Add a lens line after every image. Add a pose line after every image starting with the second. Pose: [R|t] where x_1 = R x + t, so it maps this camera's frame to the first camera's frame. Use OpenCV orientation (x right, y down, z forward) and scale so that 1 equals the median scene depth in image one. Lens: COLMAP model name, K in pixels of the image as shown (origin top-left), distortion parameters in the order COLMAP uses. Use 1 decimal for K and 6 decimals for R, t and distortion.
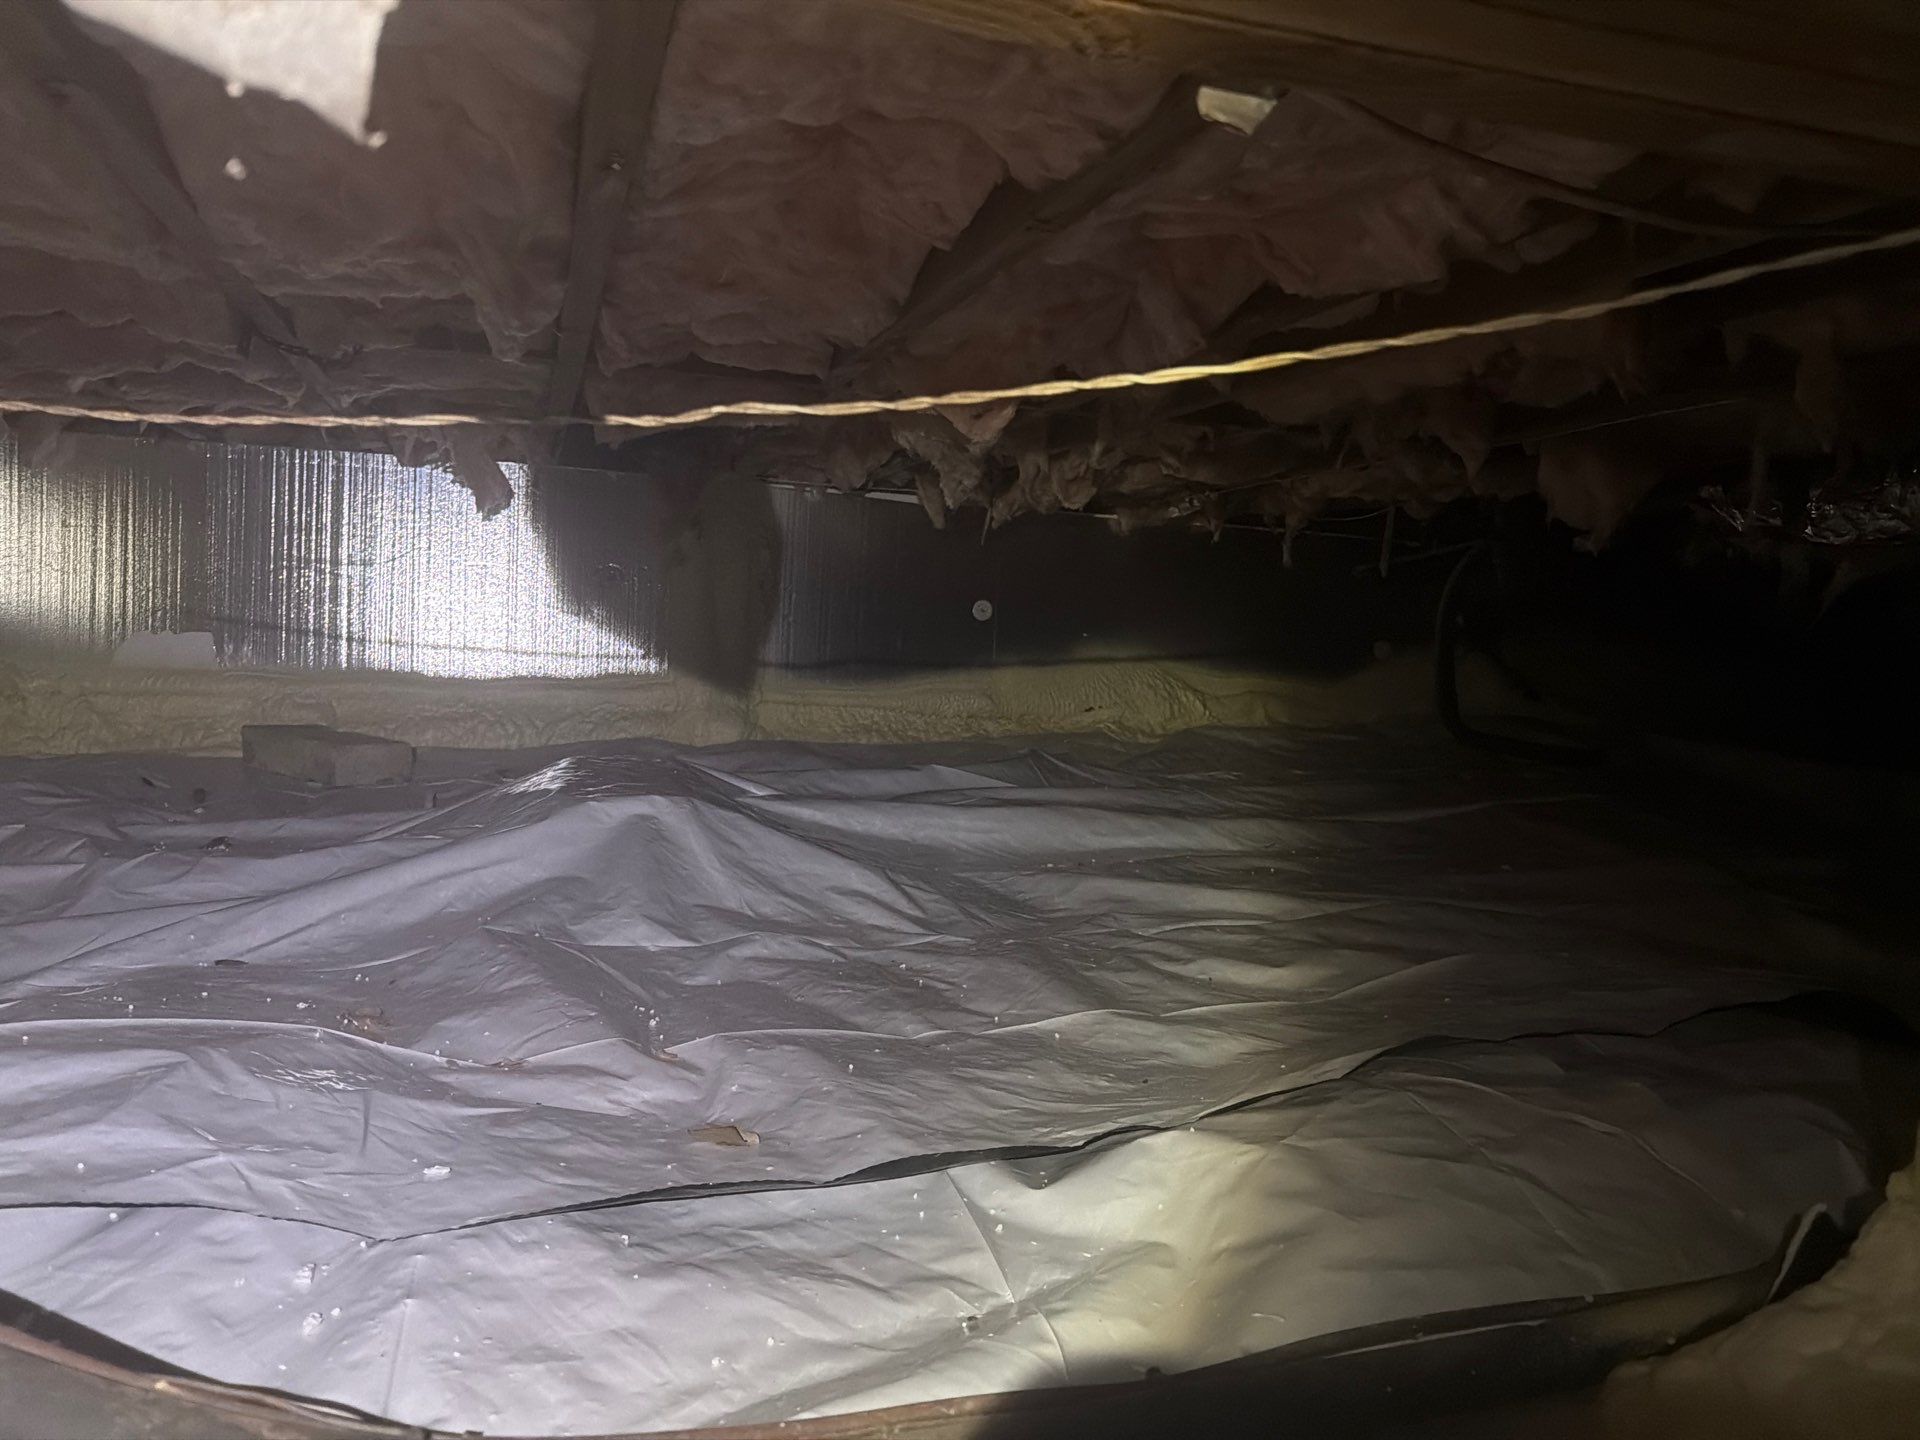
lens RADIAL K [[1220.0, 0, 952.4], [0, 1220.0, 728.1], [0, 0, 1]] dist [0.002815, -0.039681]
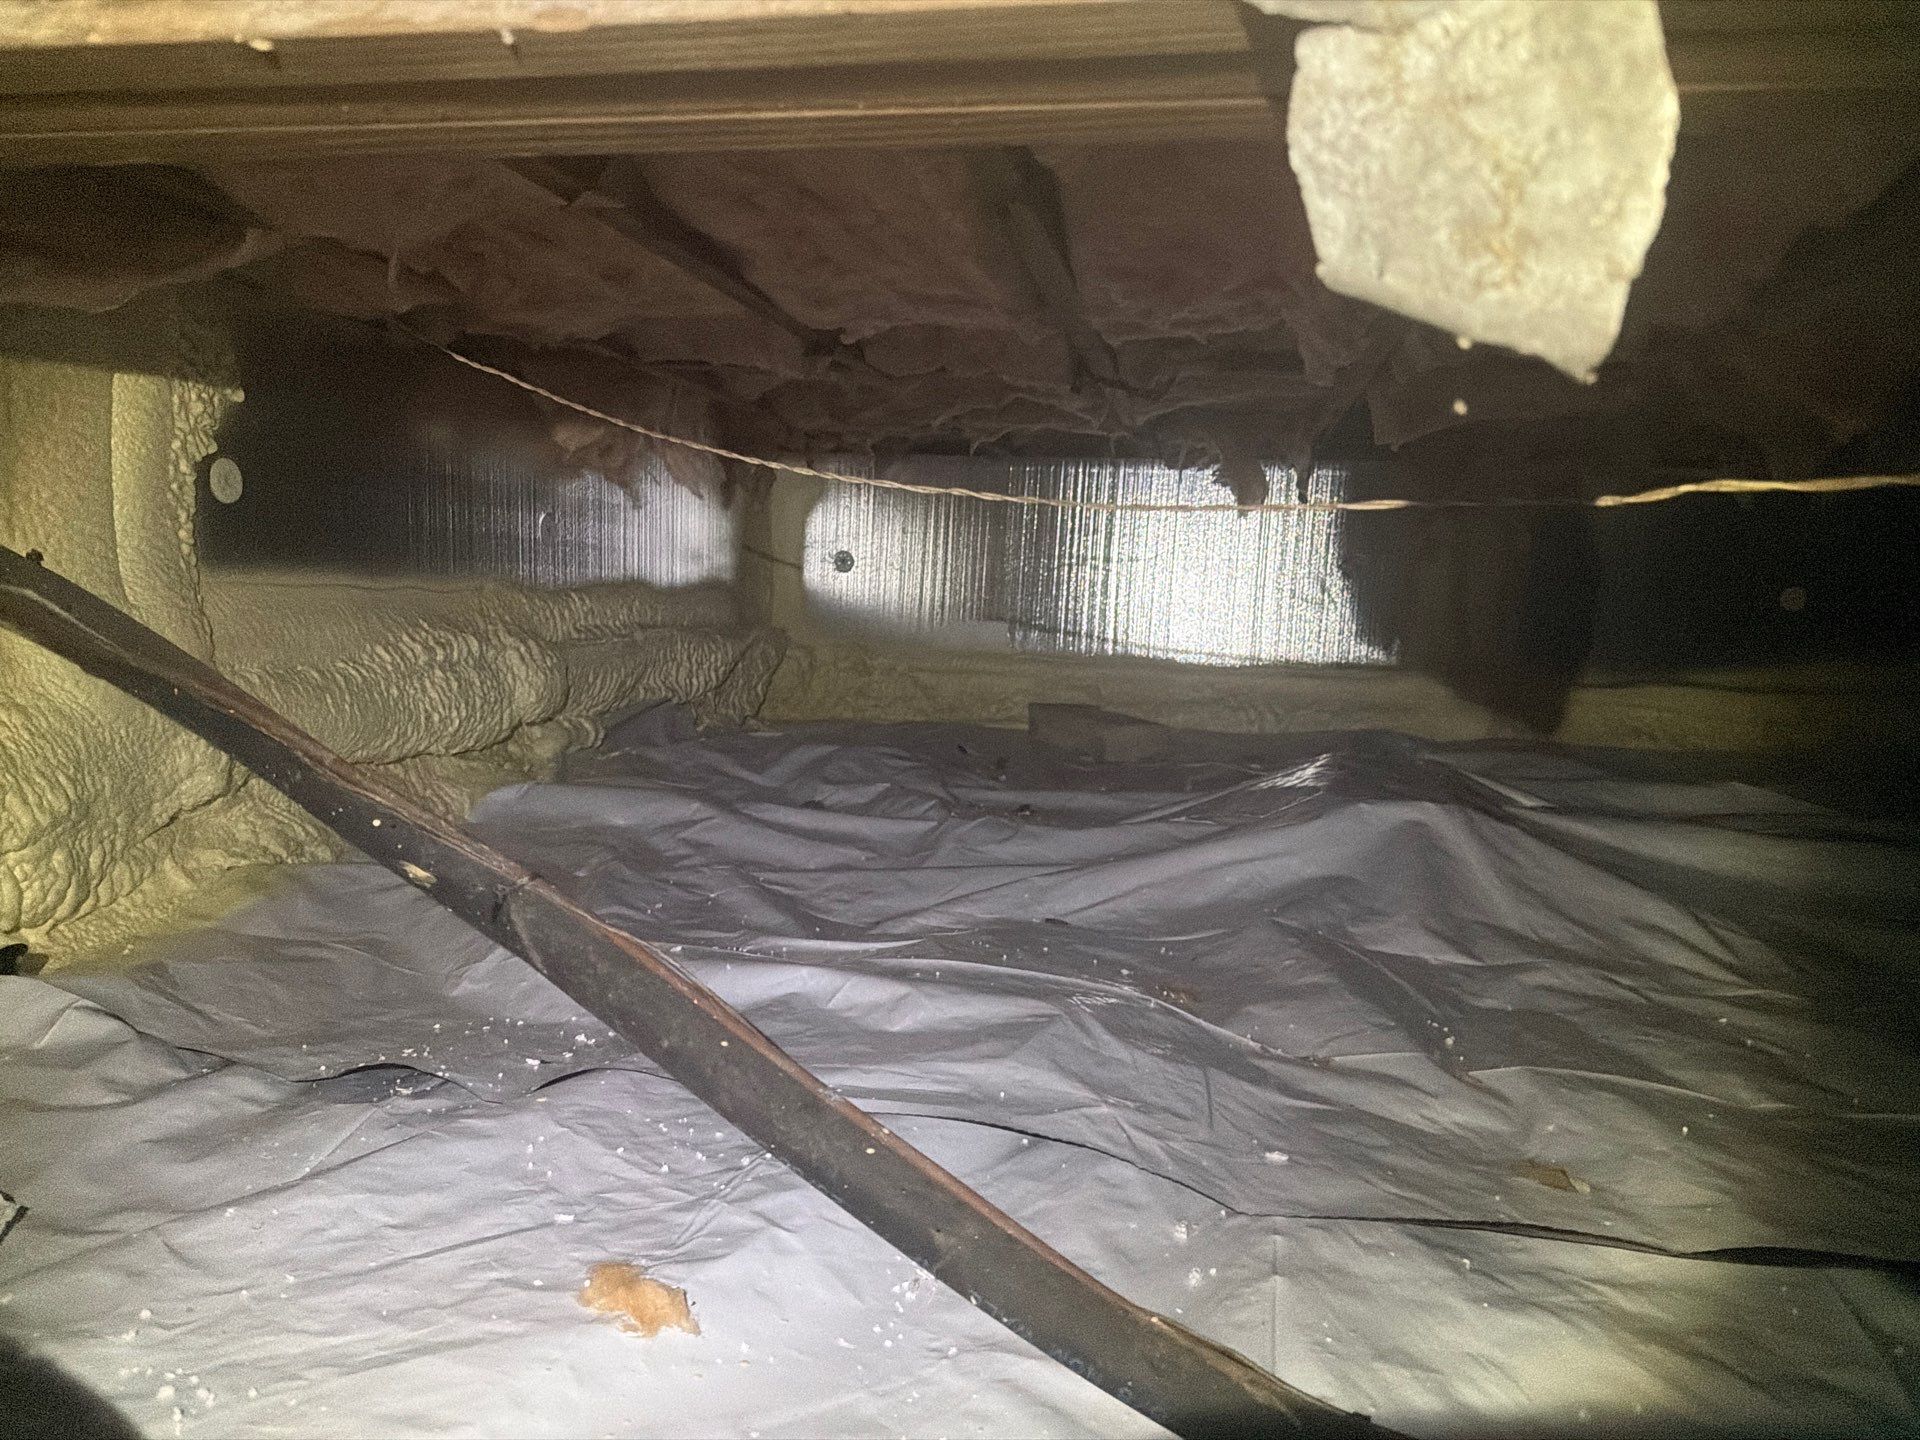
lens RADIAL K [[1274.6, 0, 810.6], [0, 1274.6, 642.2], [0, 0, 1]] dist [0.112410, -0.135413]
pose [[0.883527, 0.050778, -0.465621, -0.224621], [-0.040523, 0.998666, 0.032015, -0.099608], [0.466625, -0.009418, 0.884405, -0.192669]]
